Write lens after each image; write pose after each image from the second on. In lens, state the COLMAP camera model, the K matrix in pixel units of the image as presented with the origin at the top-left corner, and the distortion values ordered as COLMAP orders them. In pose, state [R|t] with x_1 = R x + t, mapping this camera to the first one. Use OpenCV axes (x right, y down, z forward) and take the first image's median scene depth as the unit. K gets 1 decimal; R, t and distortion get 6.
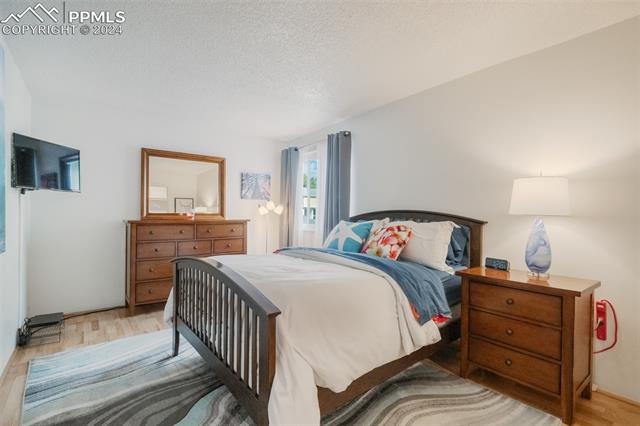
lens RADIAL K [[302.1, 0, 319.3], [0, 302.1, 214.7], [0, 0, 1]] dist [0.000687, 0.000407]
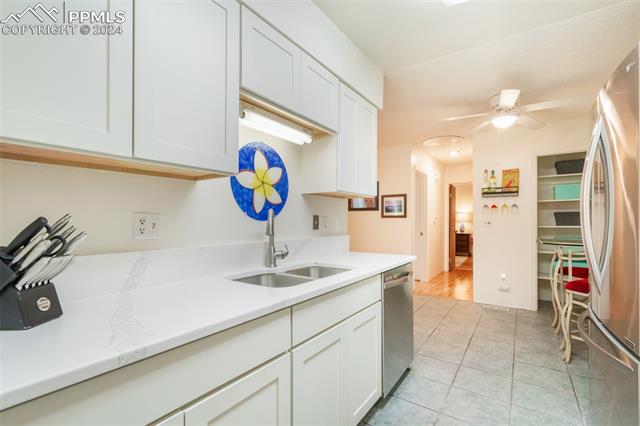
lens RADIAL K [[291.2, 0, 320.2], [0, 291.2, 220.2], [0, 0, 1]] dist [-0.000483, -0.000041]
pose [[0.952292, -0.005968, 0.305130, -2.985813], [0.005247, 0.999981, 0.003184, -0.034665], [-0.305143, -0.001431, 0.952305, -2.871252]]
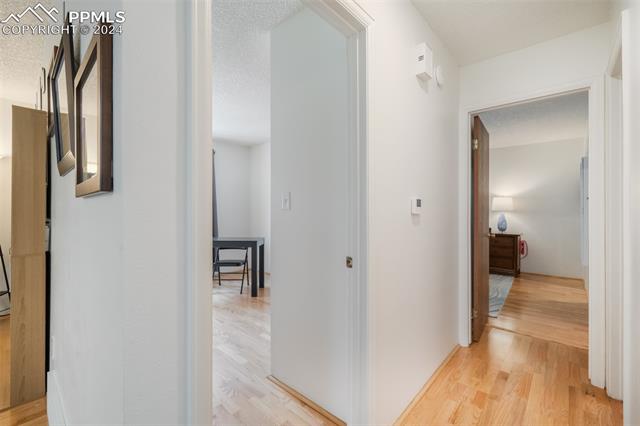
lens RADIAL K [[265.7, 0, 319.4], [0, 265.7, 210.5], [0, 0, 1]] dist [0.014169, 0.000017]
pose [[0.984133, -0.011055, 0.177089, -1.371969], [0.011176, 0.999937, 0.000312, -0.017695], [-0.177081, 0.001673, 0.984195, -1.125316]]
